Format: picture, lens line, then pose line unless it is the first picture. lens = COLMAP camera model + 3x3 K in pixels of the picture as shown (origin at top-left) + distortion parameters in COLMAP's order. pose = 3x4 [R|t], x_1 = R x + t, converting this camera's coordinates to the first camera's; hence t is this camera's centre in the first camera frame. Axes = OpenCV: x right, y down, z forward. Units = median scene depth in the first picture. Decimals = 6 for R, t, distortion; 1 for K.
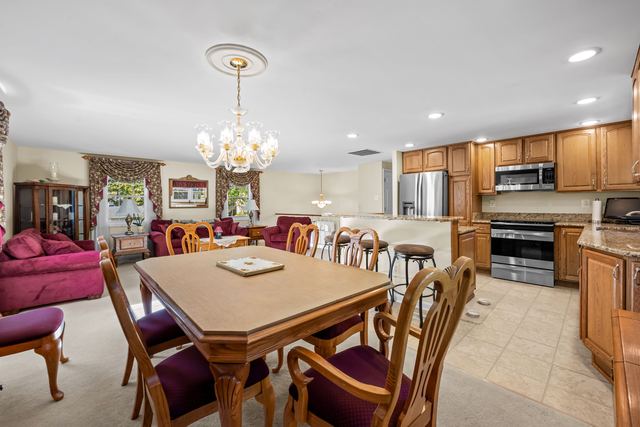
lens RADIAL K [[256.3, 0, 320.5], [0, 256.3, 208.0], [0, 0, 1]] dist [-0.010280, -0.000166]
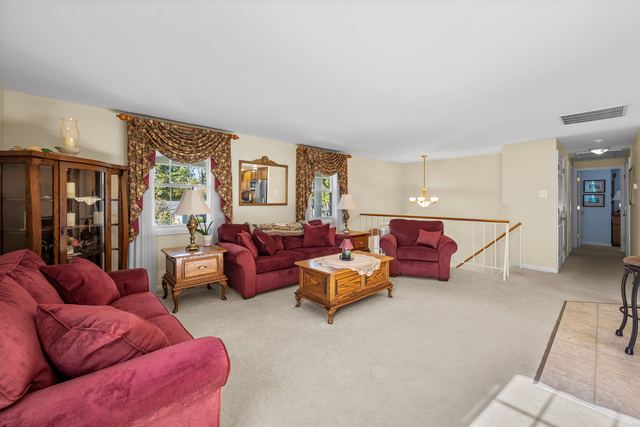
lens RADIAL K [[256.3, 0, 320.7], [0, 256.3, 204.0], [0, 0, 1]] dist [-0.010280, -0.000166]
pose [[0.999796, 0.013927, -0.014625, -0.455157], [-0.013963, 0.999900, -0.002338, -0.004599], [0.014591, 0.002542, 0.999890, 0.419781]]
